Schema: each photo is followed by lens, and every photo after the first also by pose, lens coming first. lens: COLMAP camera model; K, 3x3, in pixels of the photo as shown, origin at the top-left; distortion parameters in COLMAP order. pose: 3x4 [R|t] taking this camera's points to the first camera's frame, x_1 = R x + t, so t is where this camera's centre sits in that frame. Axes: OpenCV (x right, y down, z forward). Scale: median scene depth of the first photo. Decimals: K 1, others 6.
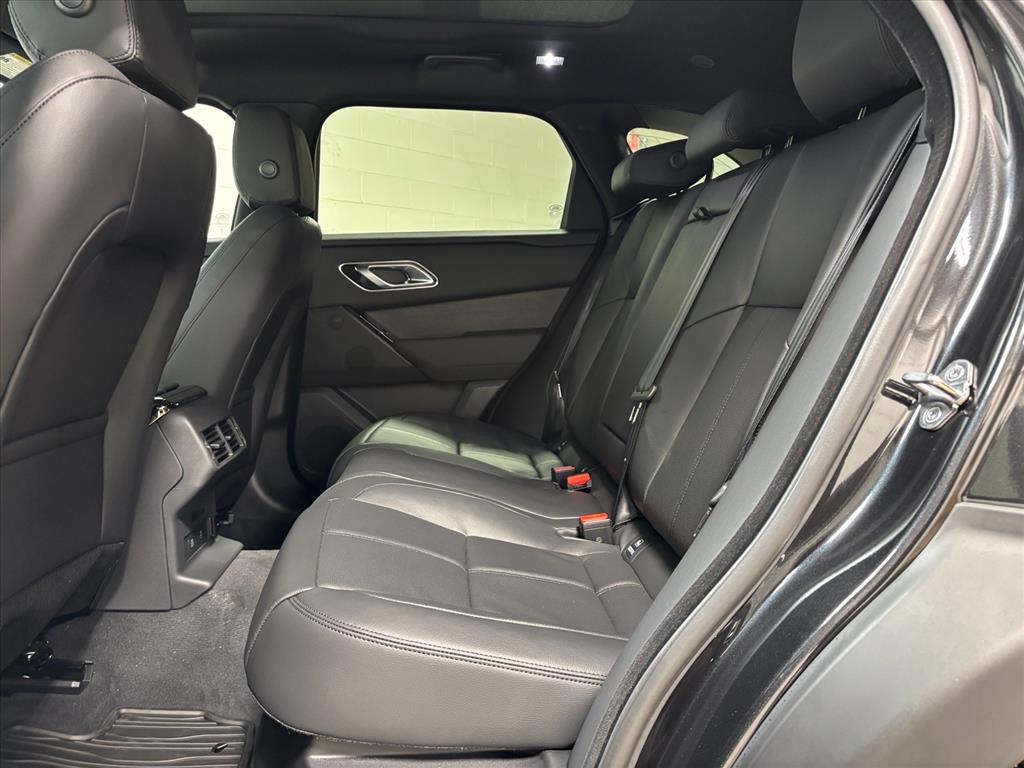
lens RADIAL K [[790.5, 0, 517.3], [0, 790.5, 379.2], [0, 0, 1]] dist [0.056948, -0.061467]
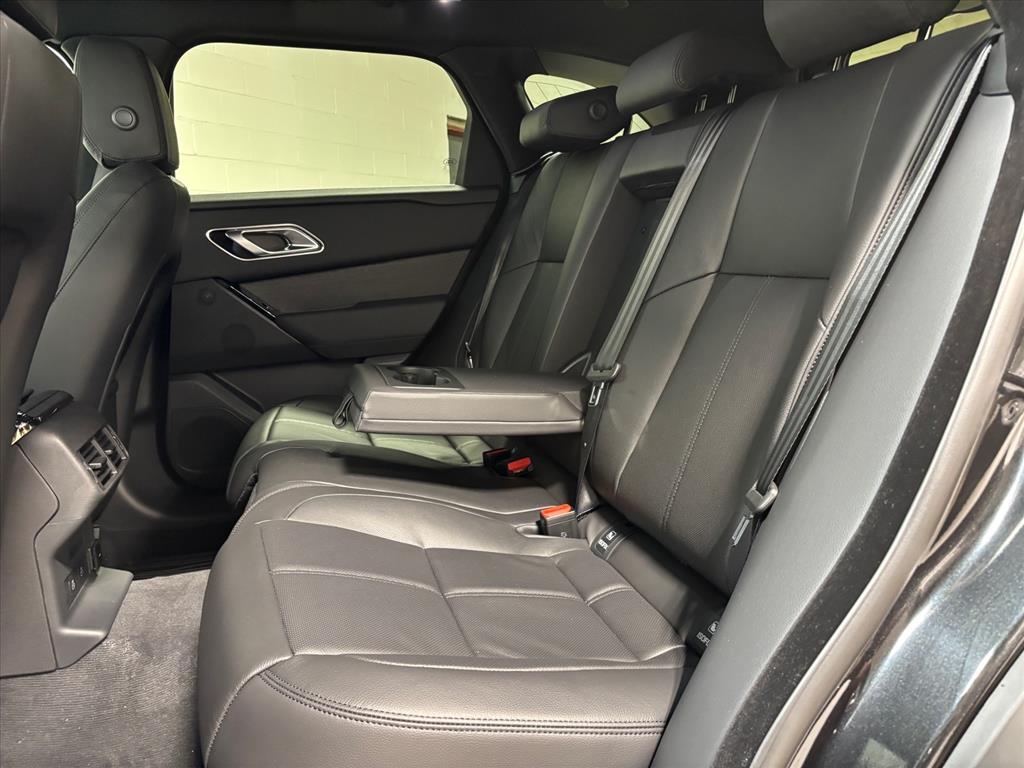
lens RADIAL K [[790.5, 0, 517.3], [0, 790.5, 379.2], [0, 0, 1]] dist [0.056948, -0.061467]
pose [[0.979427, -0.059808, 0.192732, -0.102271], [0.048231, 0.996770, 0.064215, -0.032947], [-0.195950, -0.053598, 0.979148, 0.112848]]
